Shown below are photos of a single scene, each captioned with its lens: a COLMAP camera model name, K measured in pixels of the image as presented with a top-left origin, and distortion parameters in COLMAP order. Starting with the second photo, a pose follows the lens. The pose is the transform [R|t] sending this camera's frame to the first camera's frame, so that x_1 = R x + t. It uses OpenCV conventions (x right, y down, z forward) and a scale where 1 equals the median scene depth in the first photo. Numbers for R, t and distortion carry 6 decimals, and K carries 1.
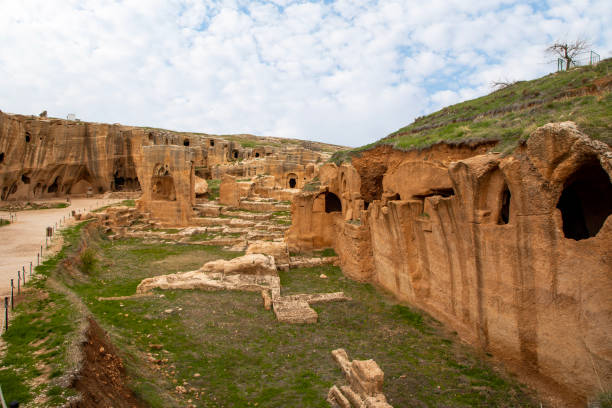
lens RADIAL K [[409.7, 0, 306.0], [0, 409.7, 204.0], [0, 0, 1]] dist [-0.072152, 0.034163]
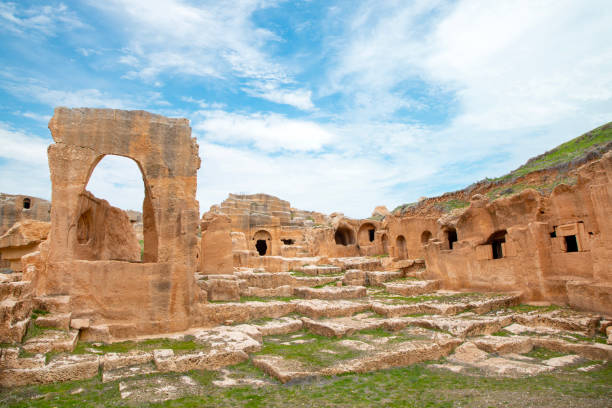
lens RADIAL K [[409.7, 0, 306.0], [0, 409.7, 204.0], [0, 0, 1]] dist [-0.072152, 0.034163]
pose [[0.860821, 0.059758, 0.505387, -0.415172], [0.062415, 0.973188, -0.221383, 0.035457], [-0.505066, 0.222115, 0.834010, 0.657902]]
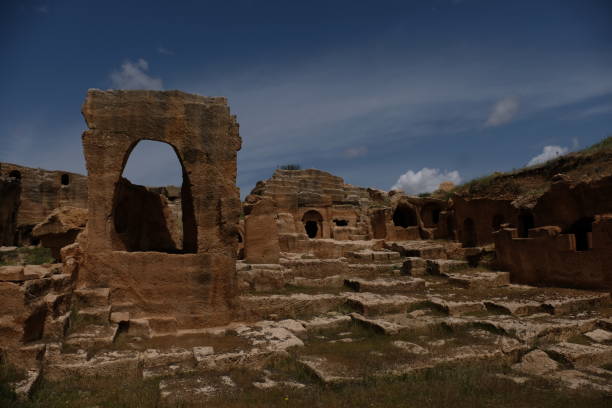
lens RADIAL K [[461.9, 0, 306.0], [0, 461.9, 204.0], [0, 0, 1]] dist [-0.033136, 0.005205]
pose [[0.919044, 0.023647, 0.393445, -0.412822], [0.044377, 0.985644, -0.162900, 0.023575], [-0.391649, 0.167172, 0.904801, 0.641448]]
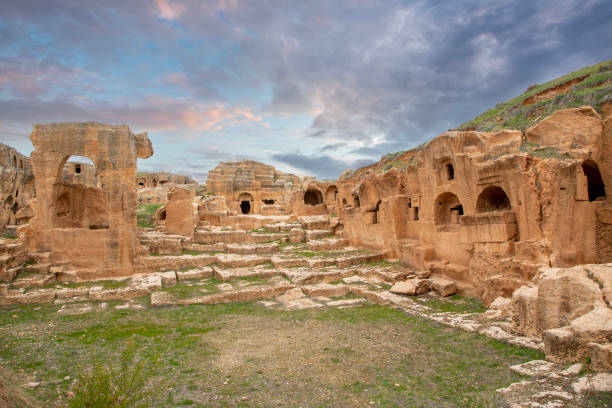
lens RADIAL K [[409.7, 0, 306.0], [0, 409.7, 204.0], [0, 0, 1]] dist [-0.072152, 0.034163]
pose [[0.926878, -0.014710, 0.375074, -0.294757], [0.058265, 0.992759, -0.105050, 0.035467], [-0.370812, 0.119222, 0.921023, 0.445254]]
